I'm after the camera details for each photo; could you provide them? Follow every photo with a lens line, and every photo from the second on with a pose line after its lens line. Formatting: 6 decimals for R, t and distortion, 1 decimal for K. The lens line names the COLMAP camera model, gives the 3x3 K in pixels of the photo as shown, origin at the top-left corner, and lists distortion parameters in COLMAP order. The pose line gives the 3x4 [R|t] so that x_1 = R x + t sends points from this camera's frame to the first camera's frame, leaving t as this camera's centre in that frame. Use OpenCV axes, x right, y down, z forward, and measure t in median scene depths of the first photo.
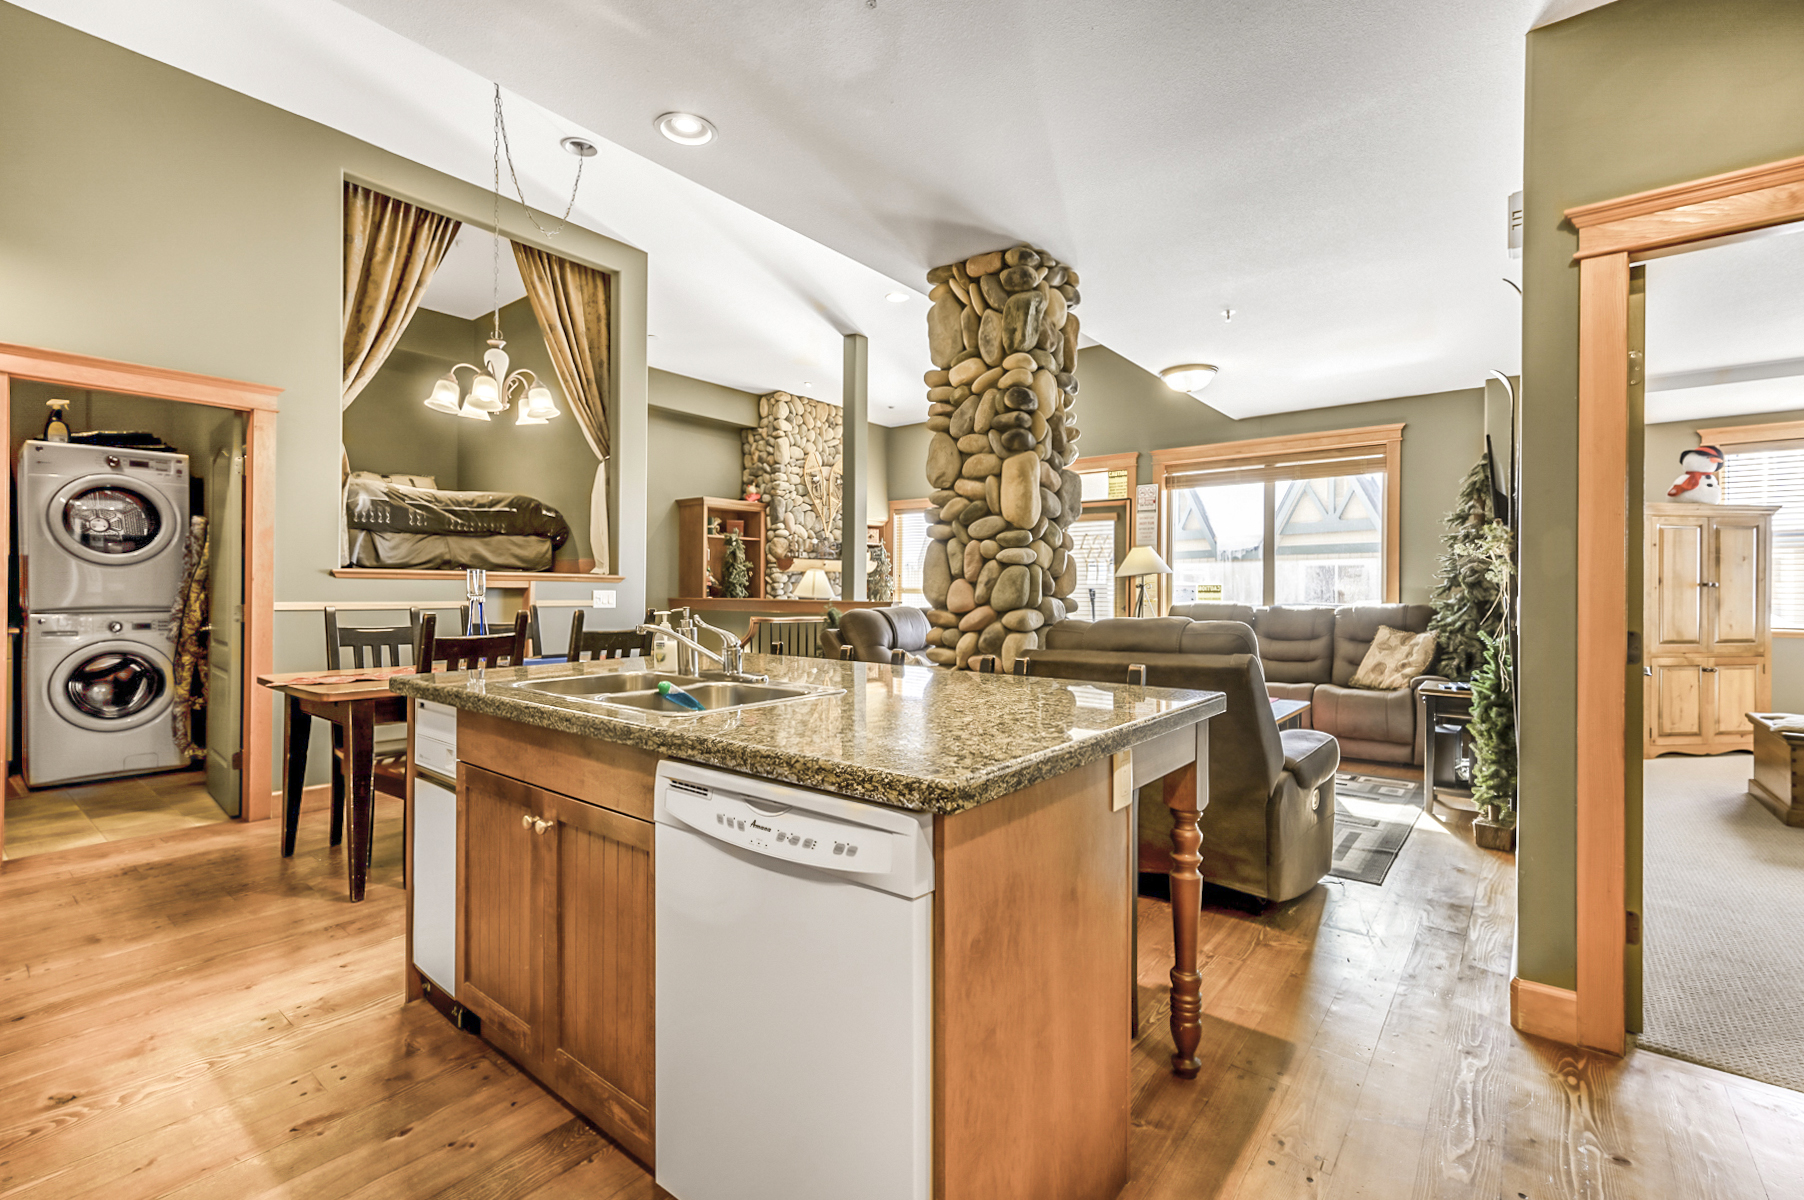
lens RADIAL K [[786.0, 0, 899.4], [0, 786.0, 597.4], [0, 0, 1]] dist [0.001888, 0.000078]
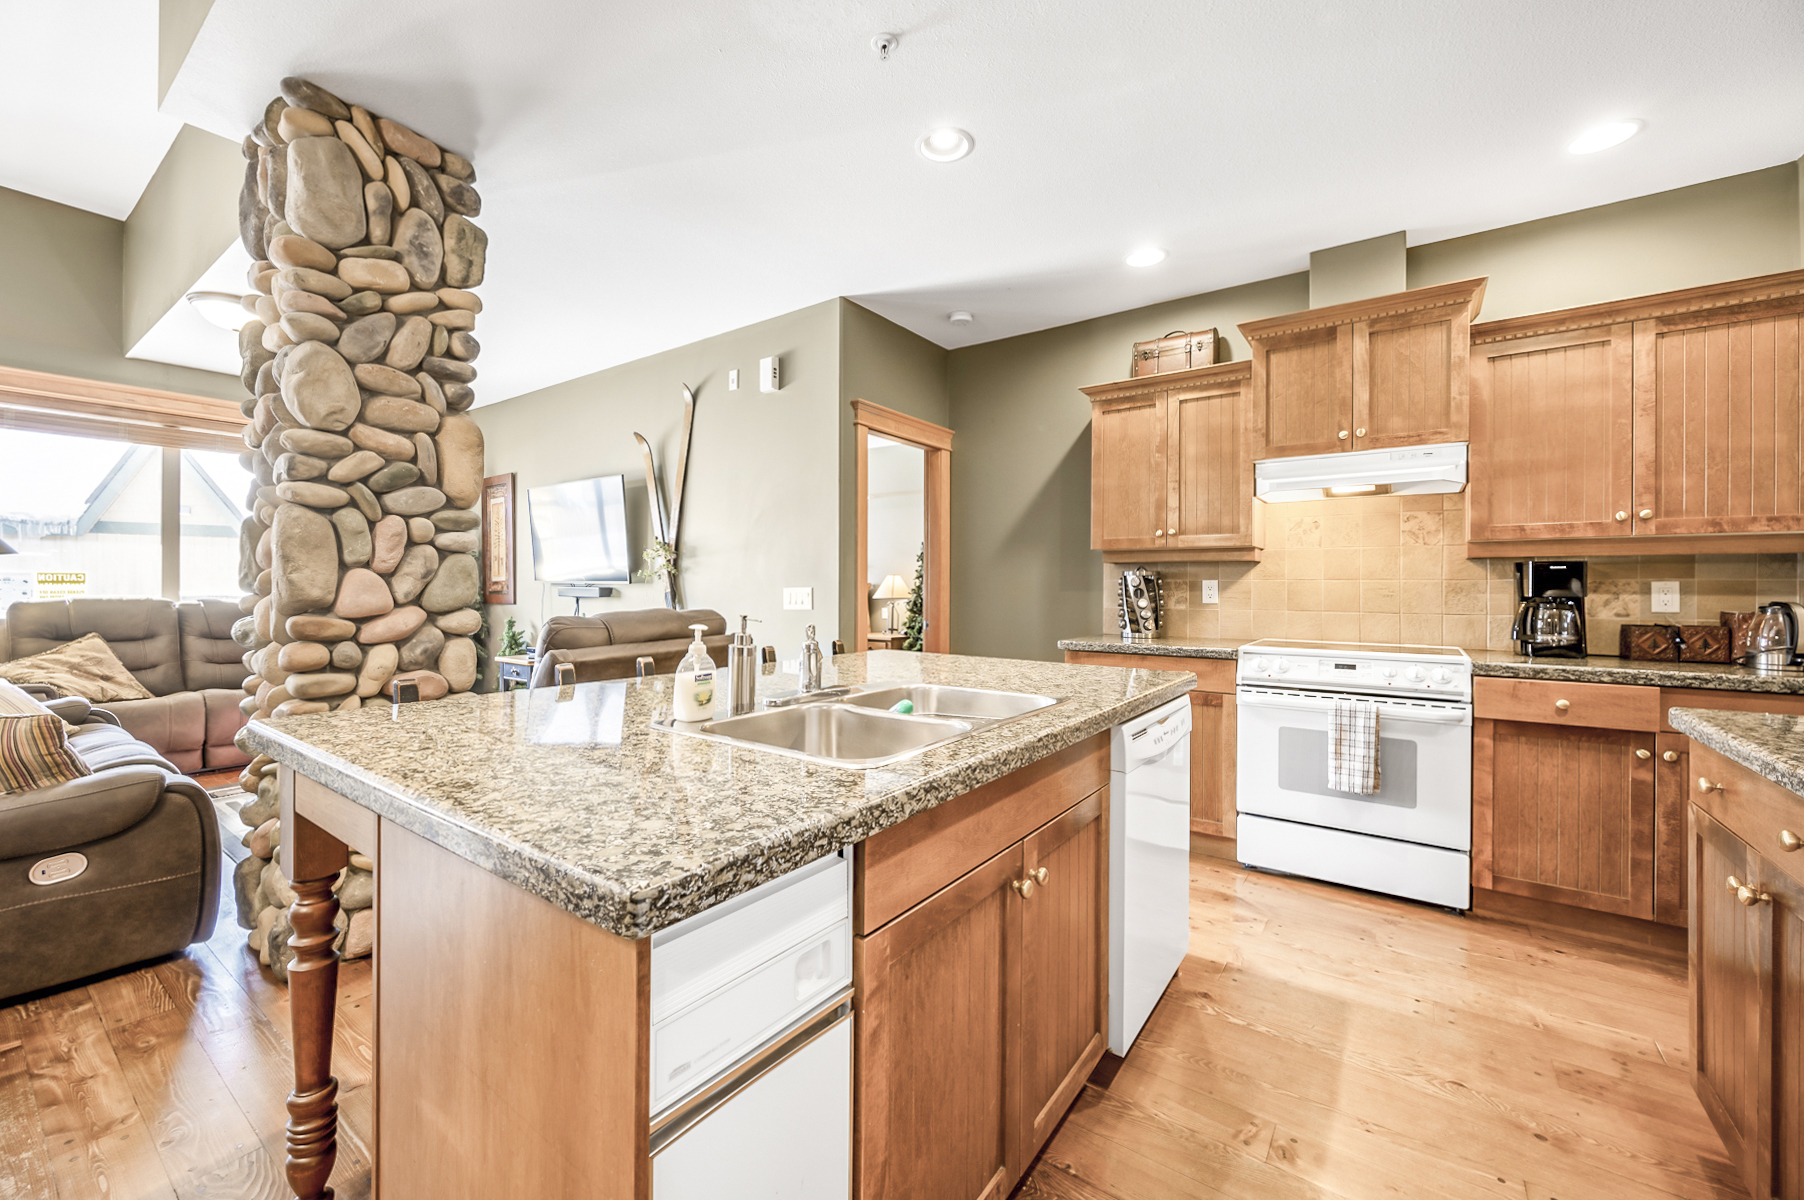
lens RADIAL K [[711.7, 0, 898.6], [0, 711.7, 580.5], [0, 0, 1]] dist [0.000596, 0.000498]
pose [[-0.049345, -0.001341, 0.998781, -0.575825], [0.004528, 0.999989, 0.001566, -0.012436], [-0.998772, 0.004600, -0.049339, 0.568975]]
